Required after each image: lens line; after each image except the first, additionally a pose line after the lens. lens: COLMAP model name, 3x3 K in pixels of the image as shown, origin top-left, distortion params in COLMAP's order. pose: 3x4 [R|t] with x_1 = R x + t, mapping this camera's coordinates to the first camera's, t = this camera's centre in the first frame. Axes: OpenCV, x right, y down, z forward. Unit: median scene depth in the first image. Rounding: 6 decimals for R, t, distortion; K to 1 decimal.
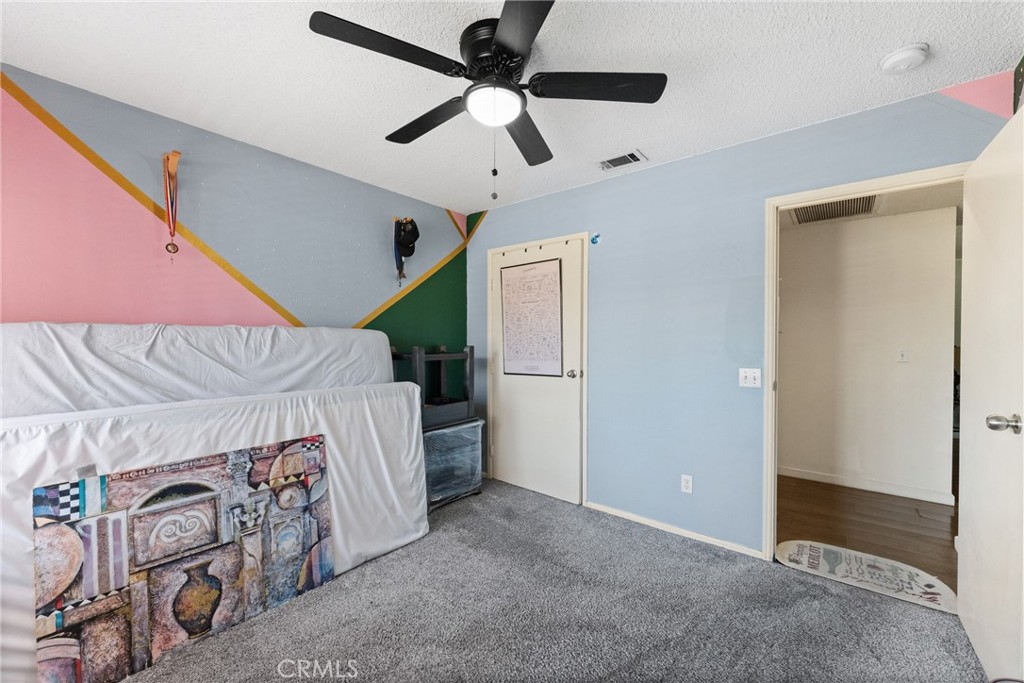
lens RADIAL K [[403.9, 0, 512.0], [0, 403.9, 343.7], [0, 0, 1]] dist [-0.001307, 0.000202]
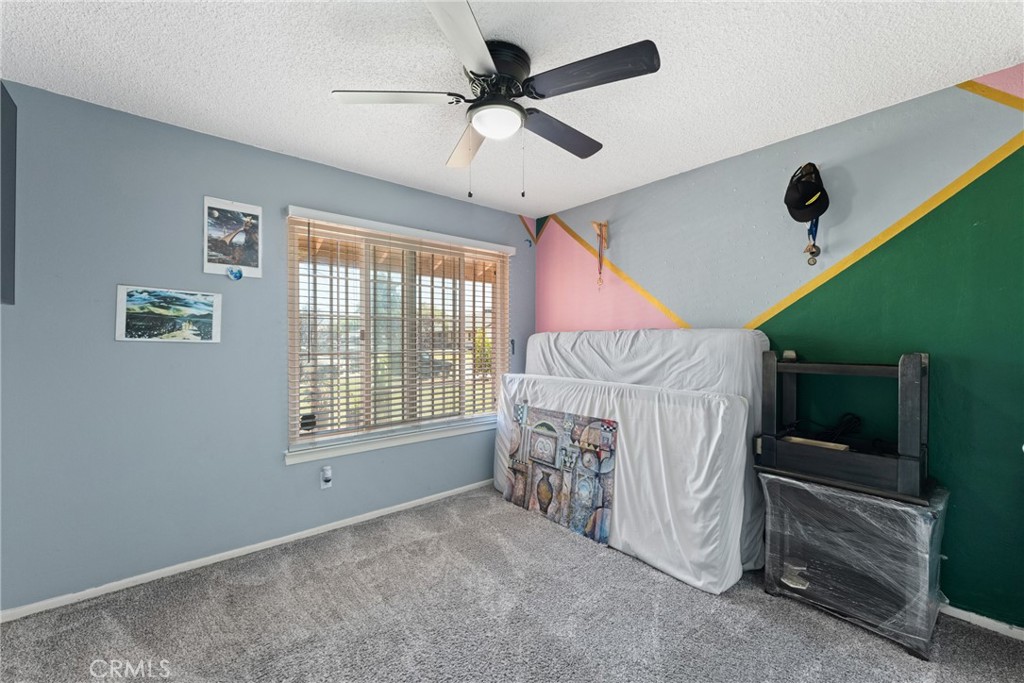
lens RADIAL K [[403.9, 0, 512.4], [0, 403.9, 341.4], [0, 0, 1]] dist [-0.001307, 0.000202]
pose [[-0.171262, 0.001723, -0.985224, 0.786083], [-0.012205, 0.999918, 0.003870, -0.008490], [0.985150, 0.012688, -0.171227, 0.969650]]
